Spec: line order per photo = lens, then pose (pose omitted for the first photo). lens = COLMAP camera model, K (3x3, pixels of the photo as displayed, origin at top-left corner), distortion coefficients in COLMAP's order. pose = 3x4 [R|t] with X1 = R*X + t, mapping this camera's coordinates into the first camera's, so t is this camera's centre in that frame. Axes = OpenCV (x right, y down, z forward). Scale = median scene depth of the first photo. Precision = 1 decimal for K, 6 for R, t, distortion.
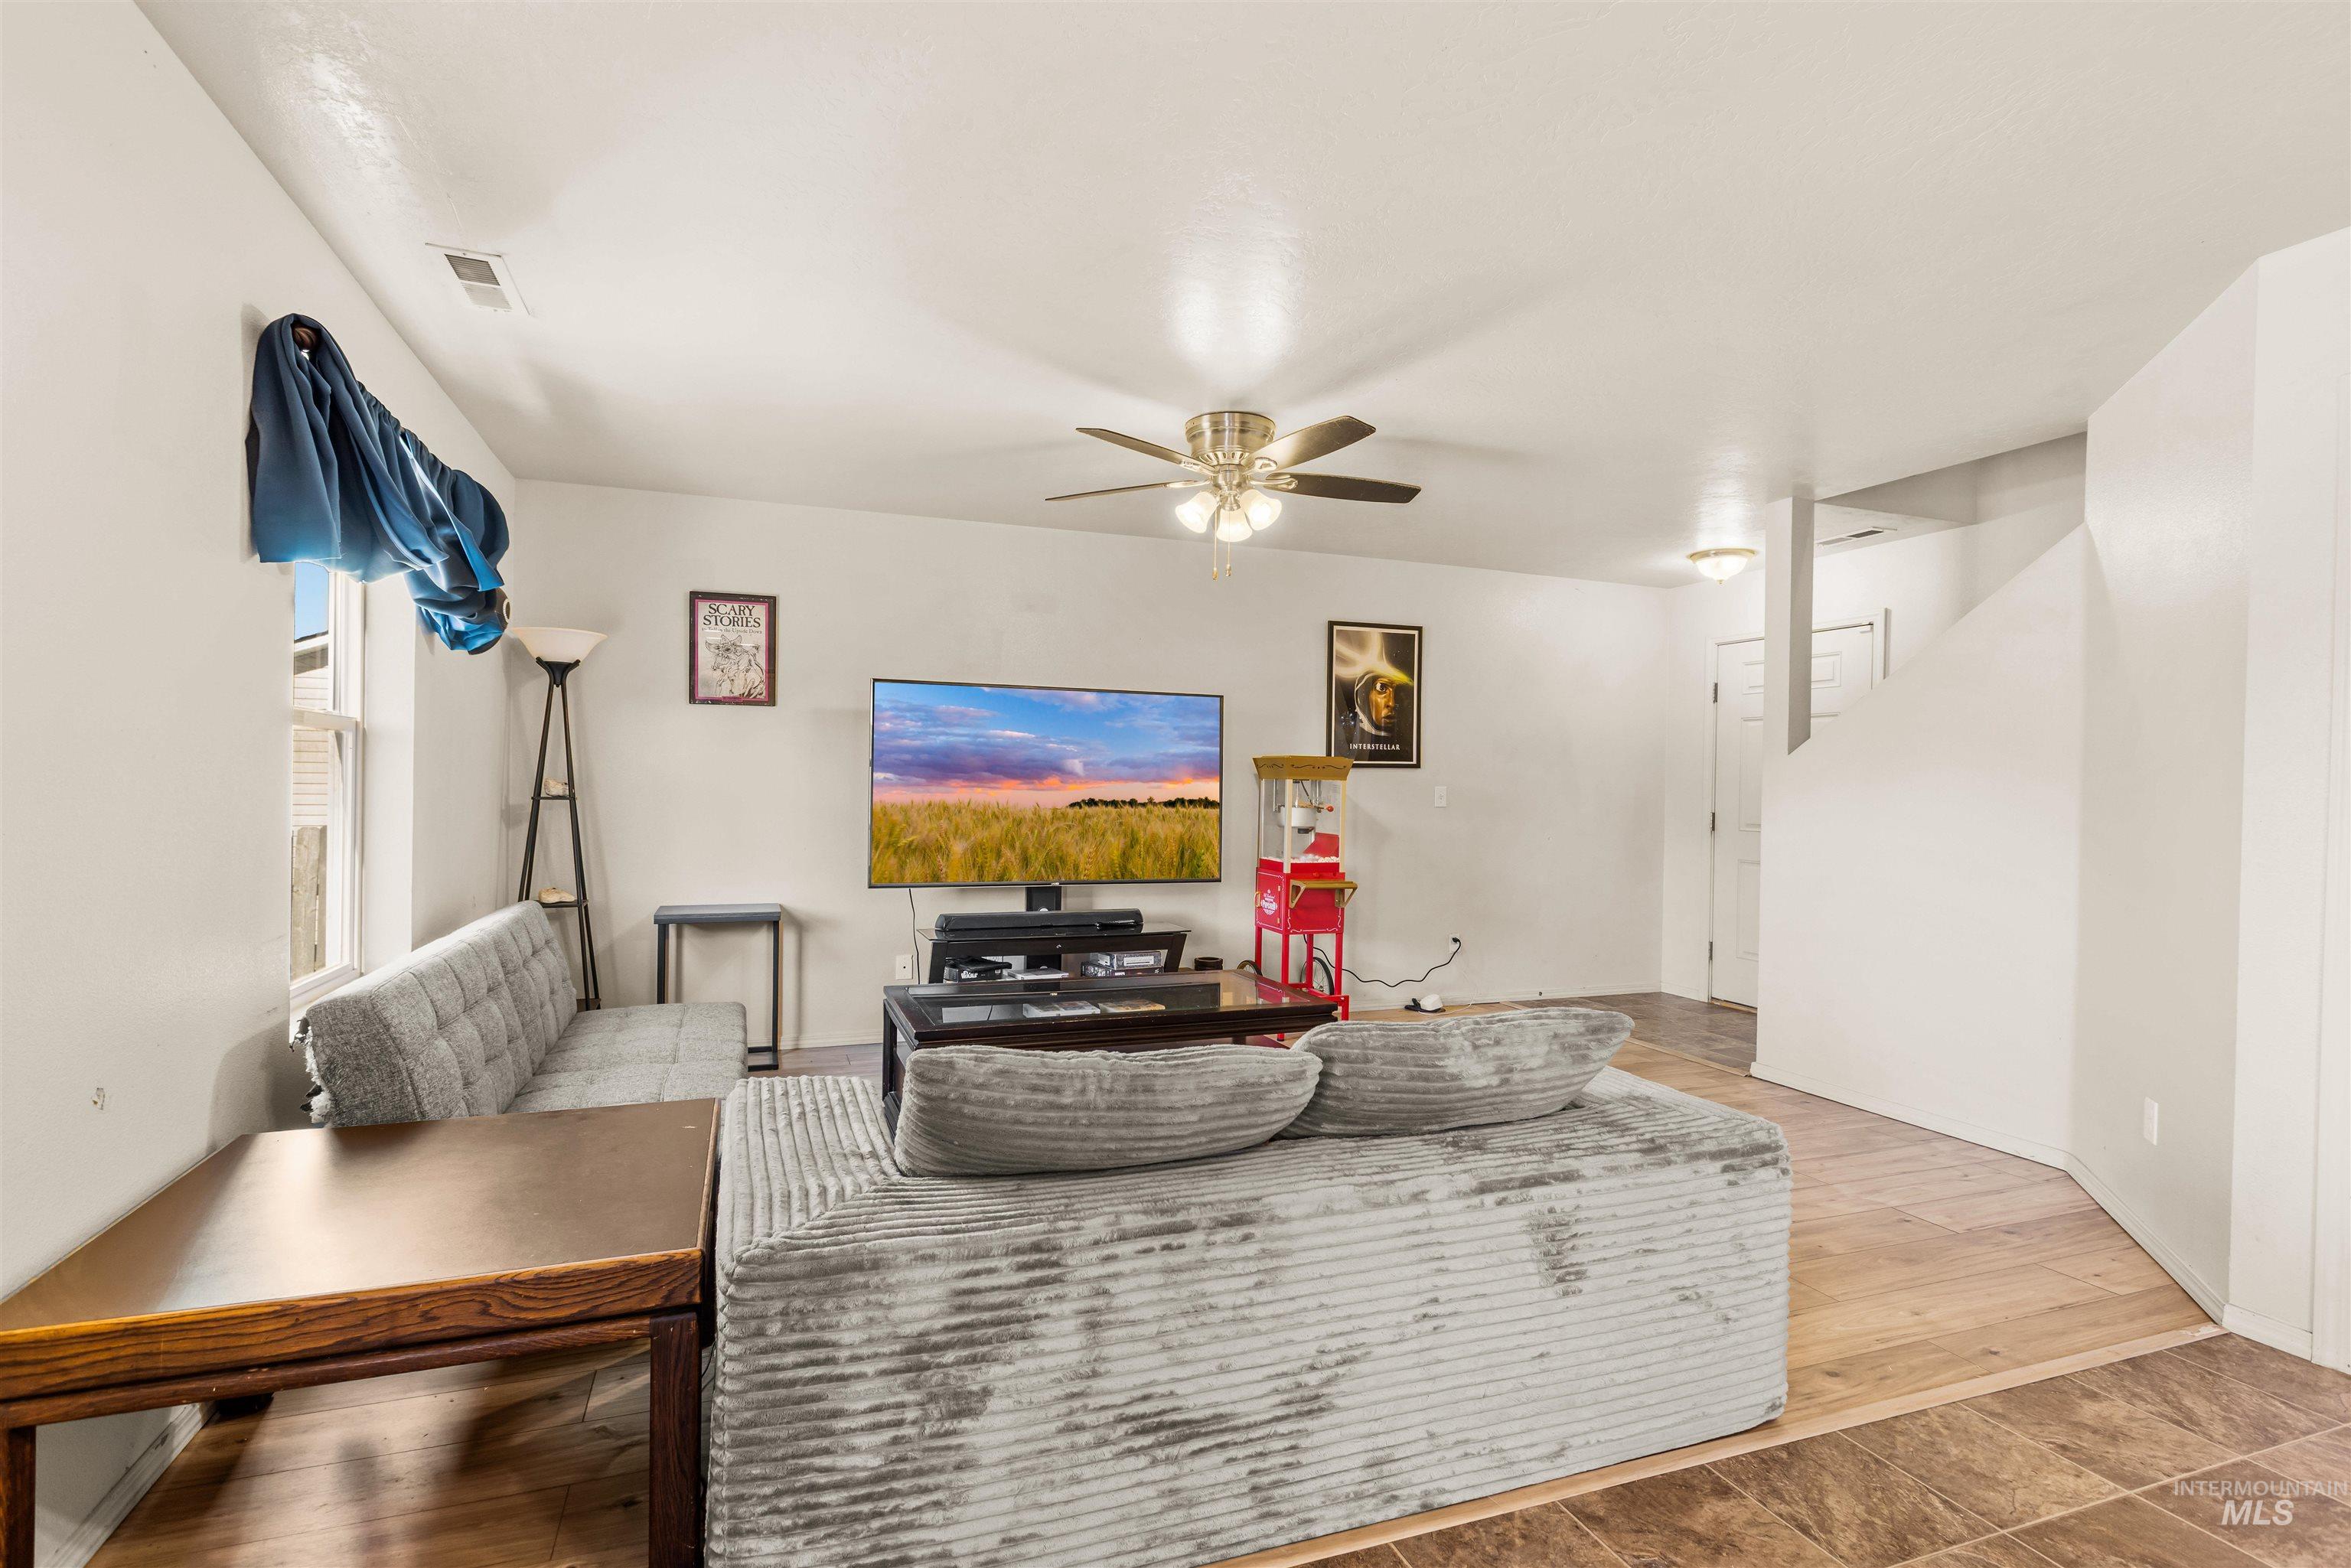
lens RADIAL K [[1066.9, 0, 1330.1], [0, 1066.9, 805.9], [0, 0, 1]] dist [0.001220, 0.000708]
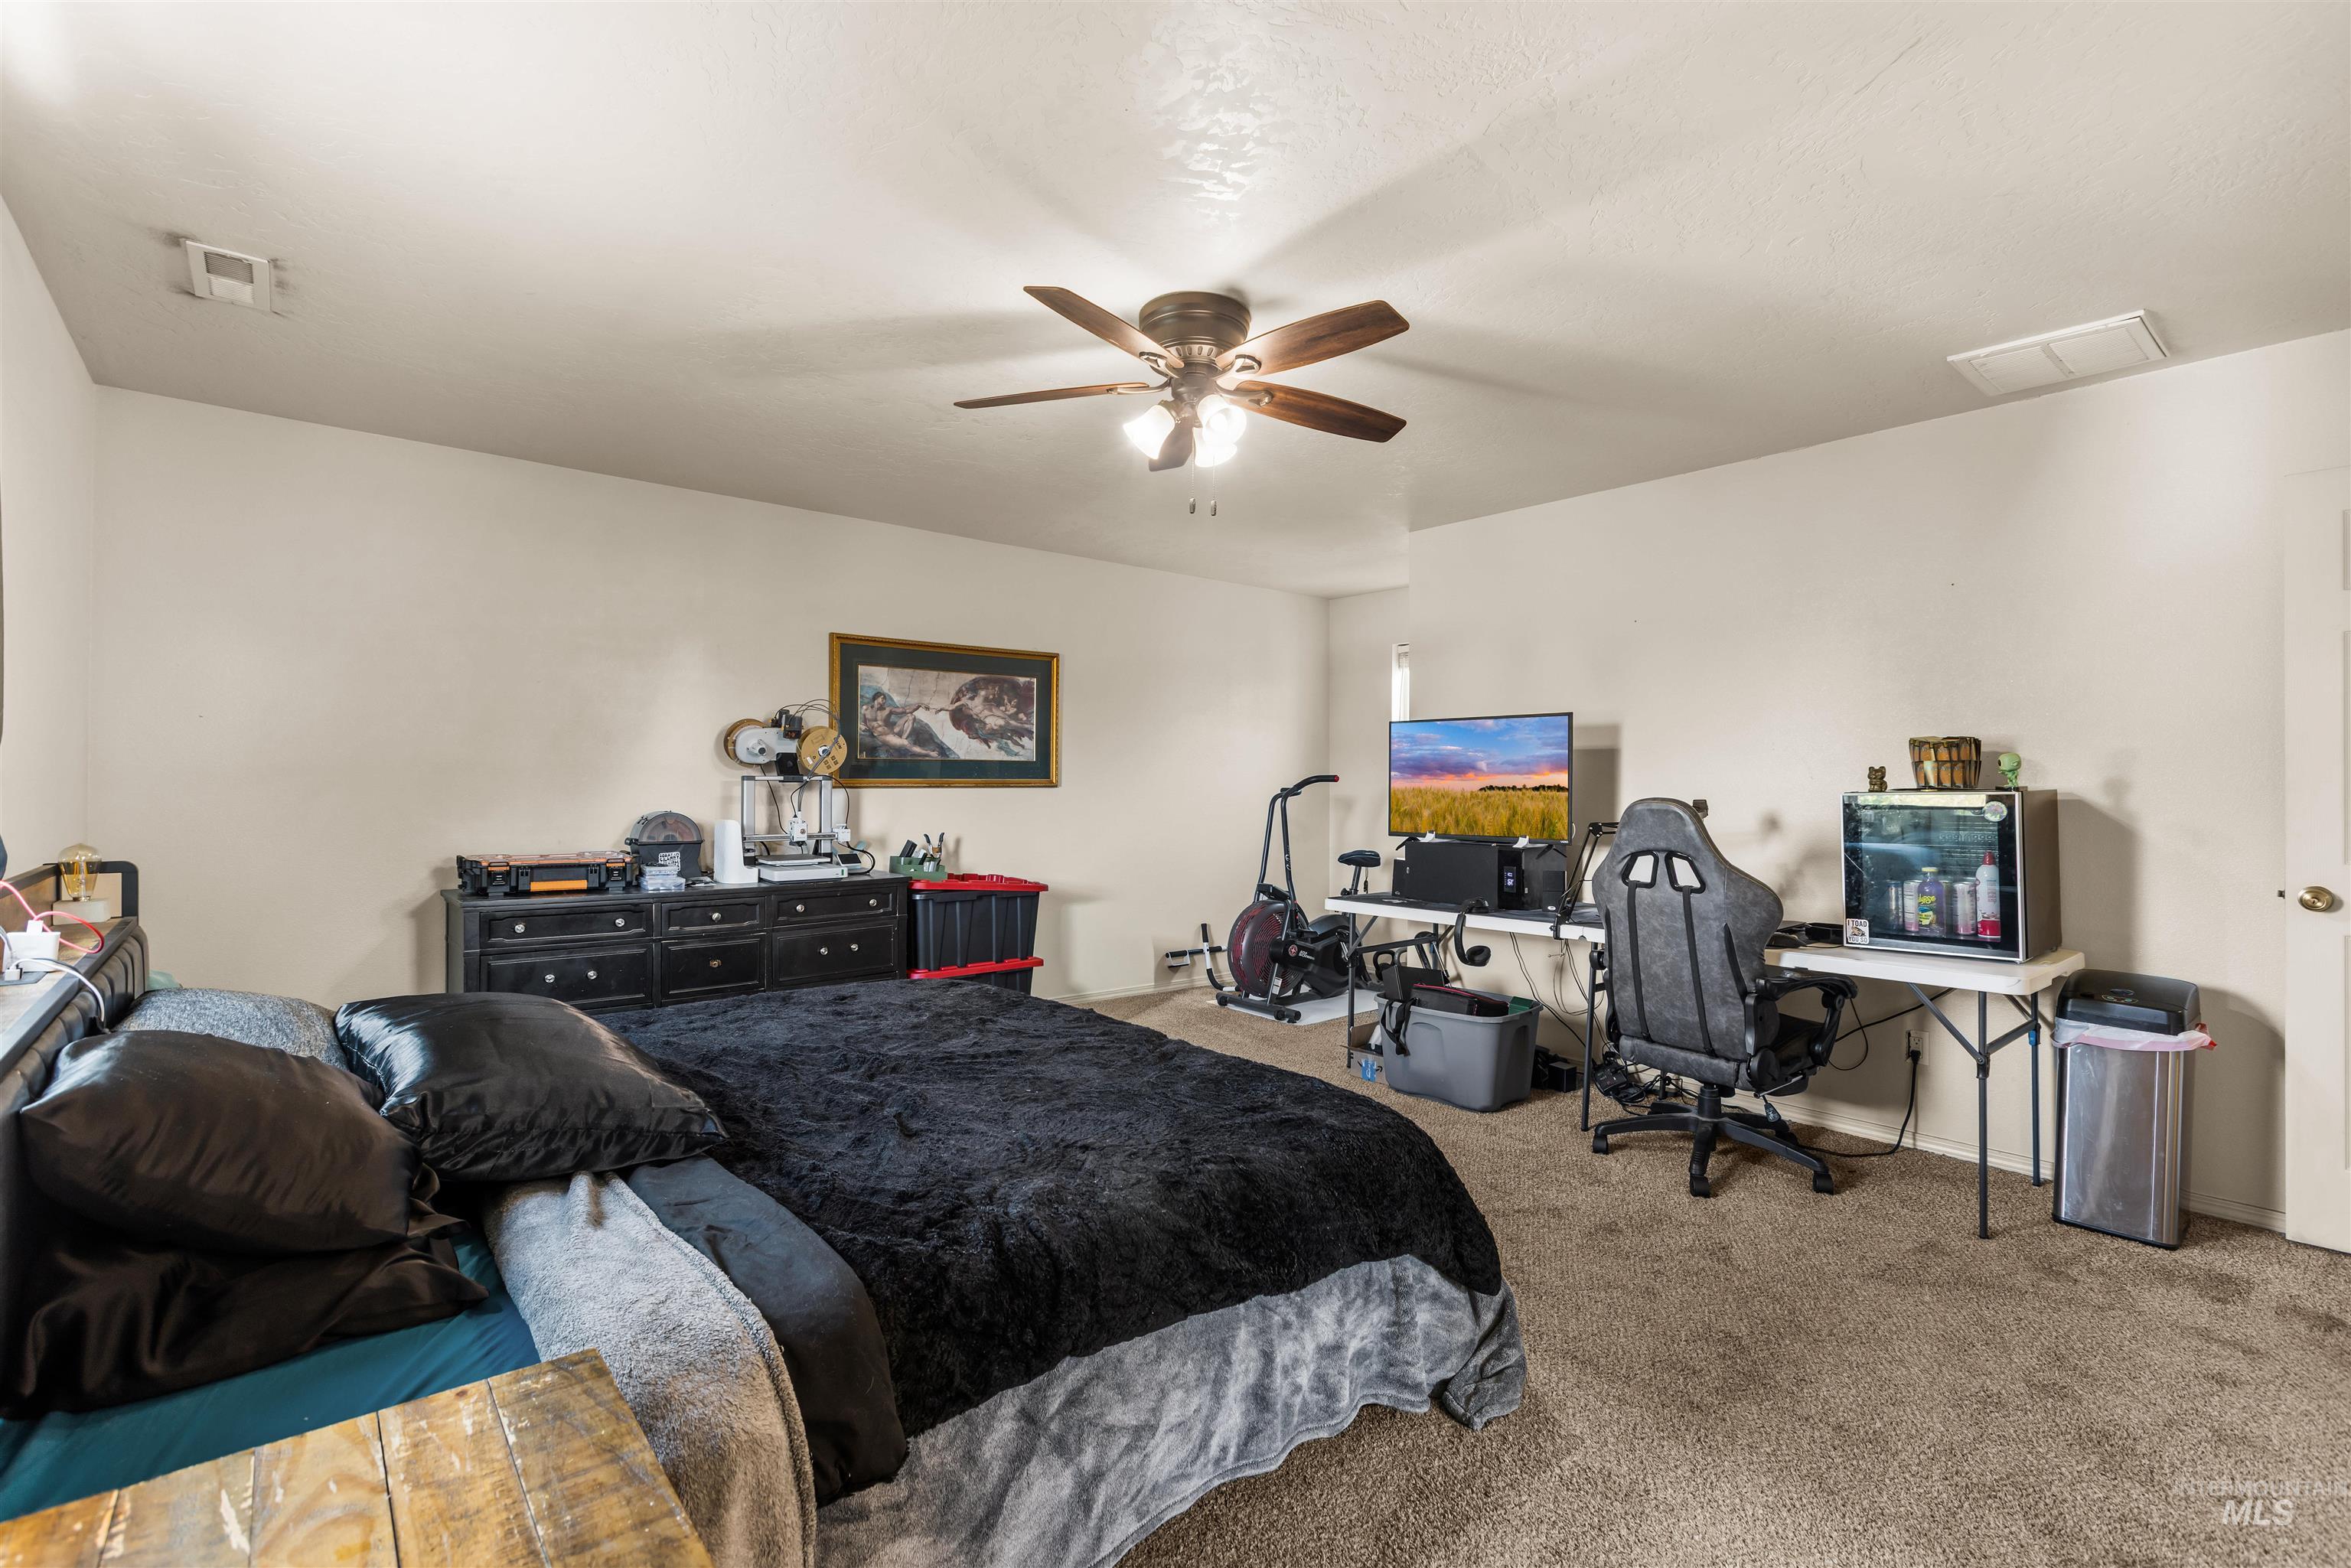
lens RADIAL K [[1066.9, 0, 1147.3], [0, 1066.9, 775.2], [0, 0, 1]] dist [0.001220, 0.000708]
pose [[0.314483, -0.011135, -0.949198, 1.181242], [-0.002568, 0.999918, -0.012581, -0.000961], [0.949260, 0.006394, 0.314428, 0.006958]]
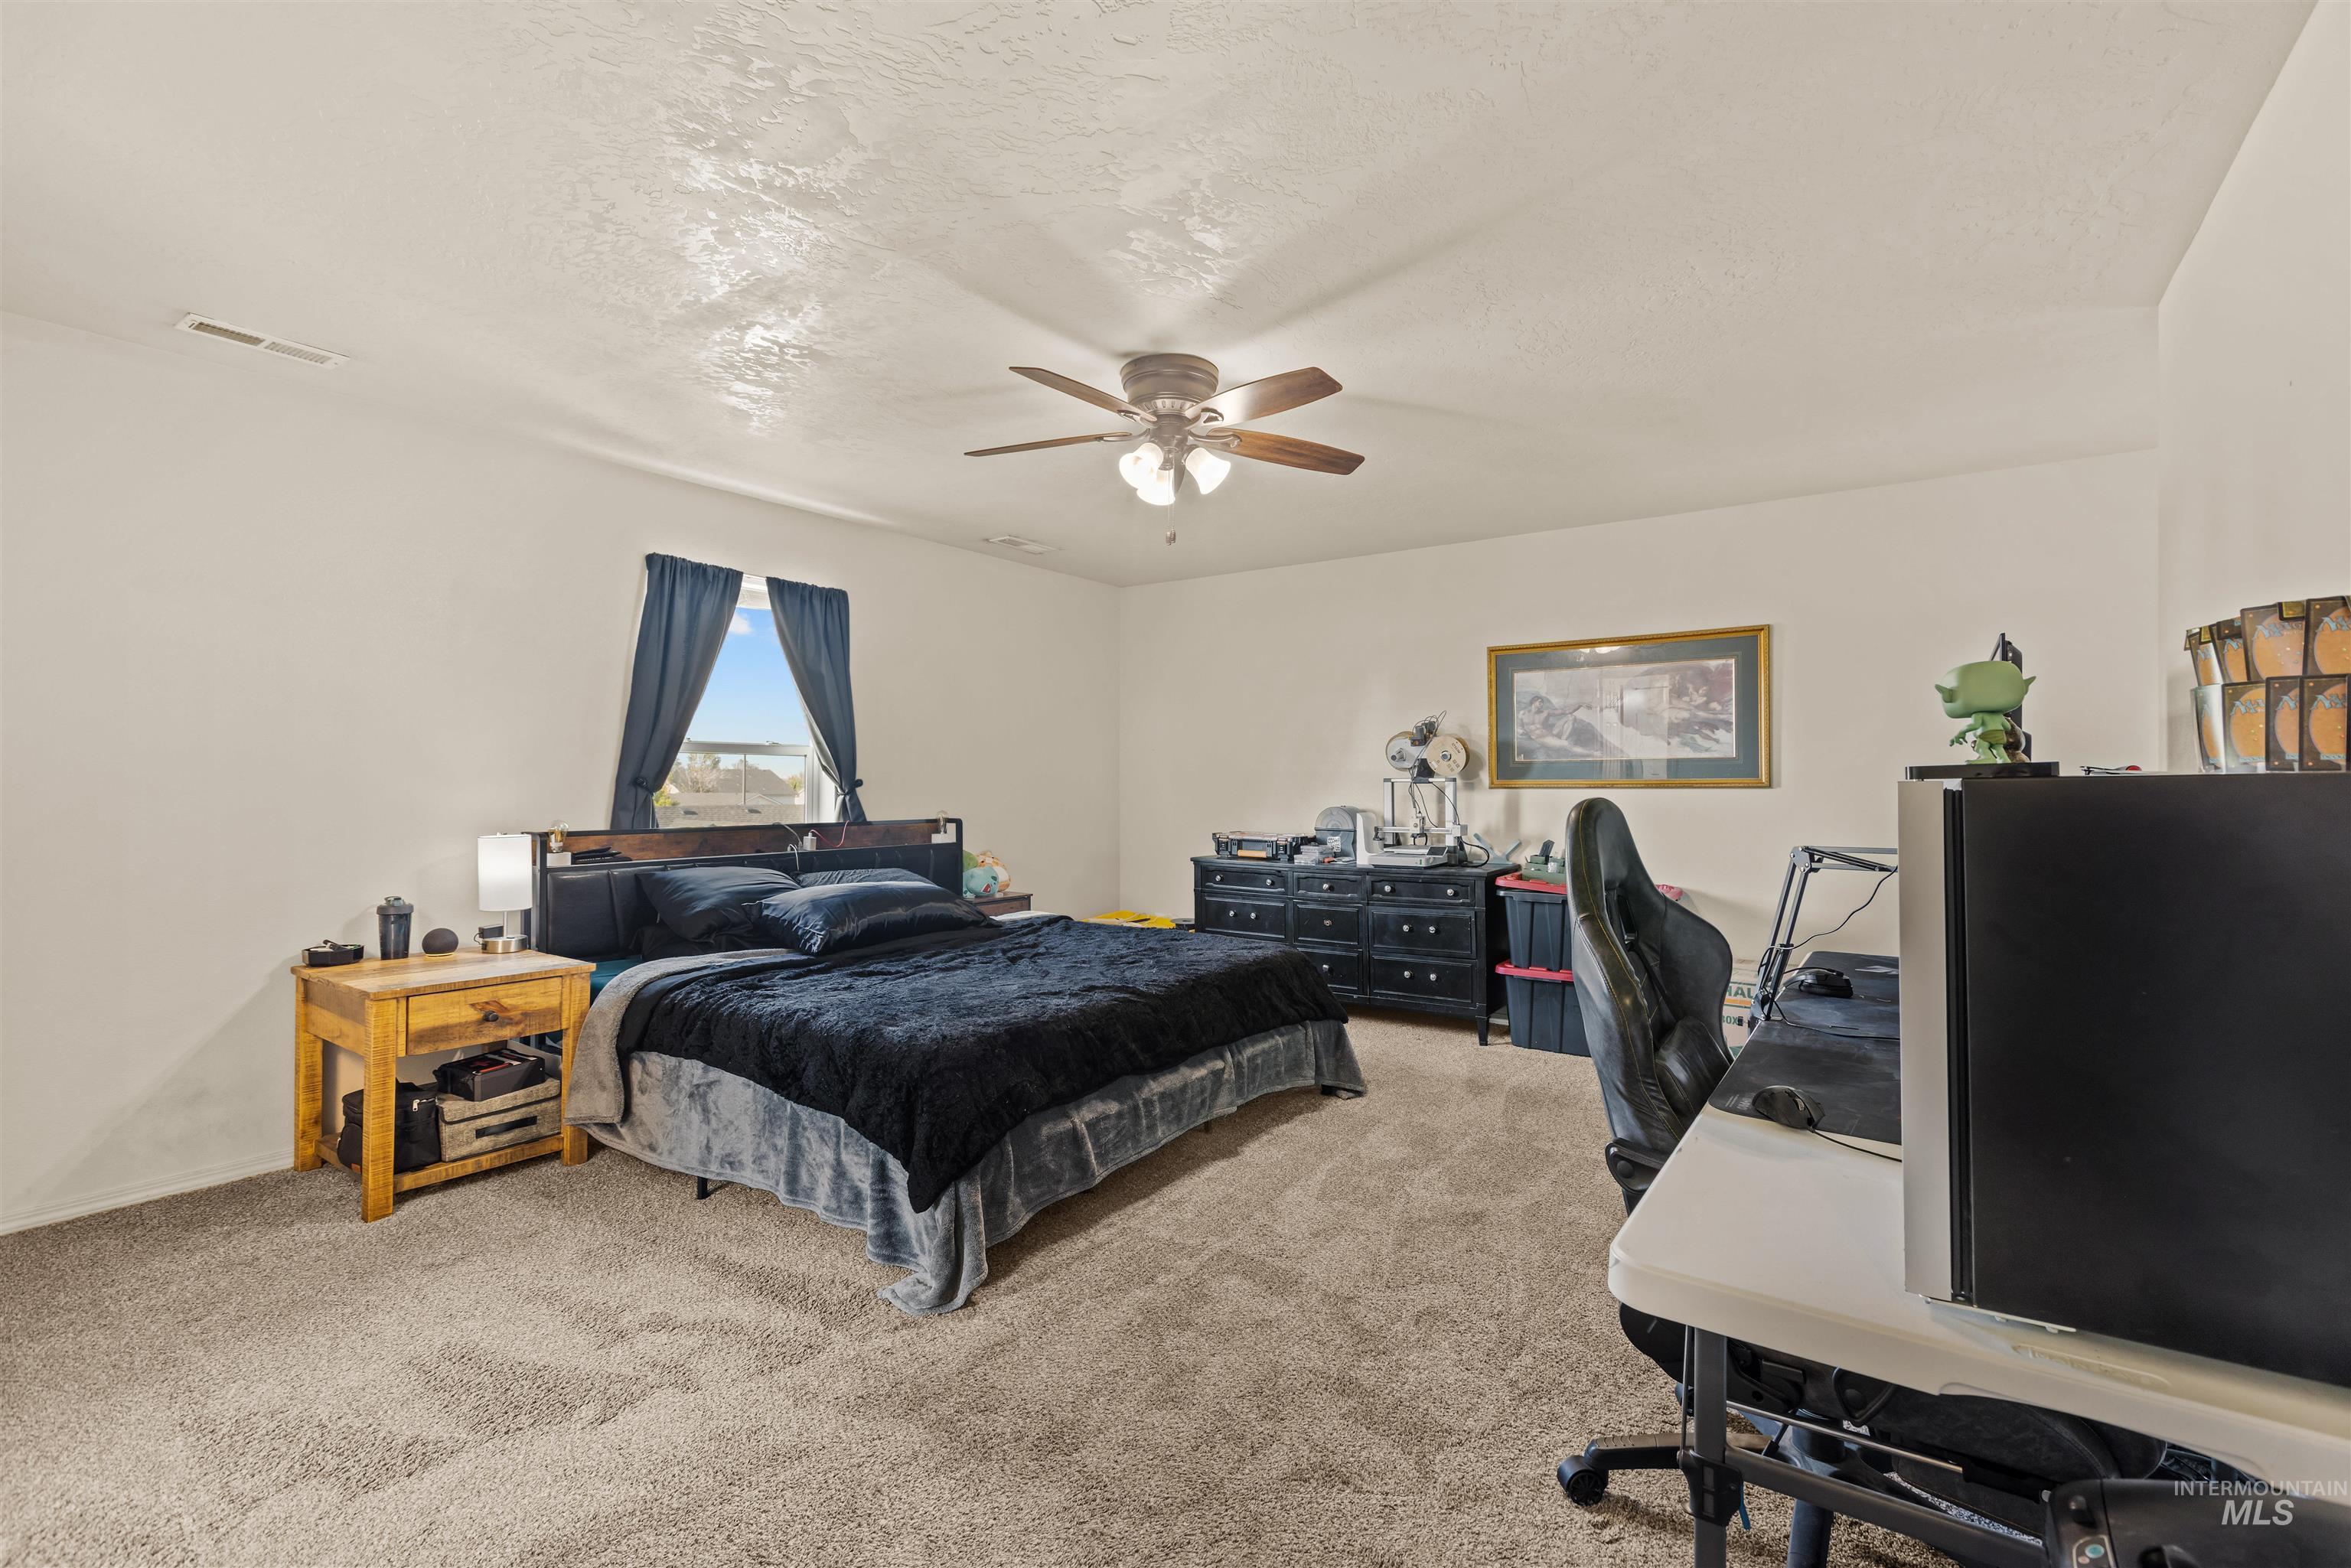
lens RADIAL K [[1052.9, 0, 1211.1], [0, 1052.9, 777.6], [0, 0, 1]] dist [0.006316, -0.001974]
pose [[-0.828798, -0.009680, -0.559463, 0.808883], [-0.004950, 0.999938, -0.009969, 0.000800], [0.559525, -0.005493, -0.828795, 1.428534]]
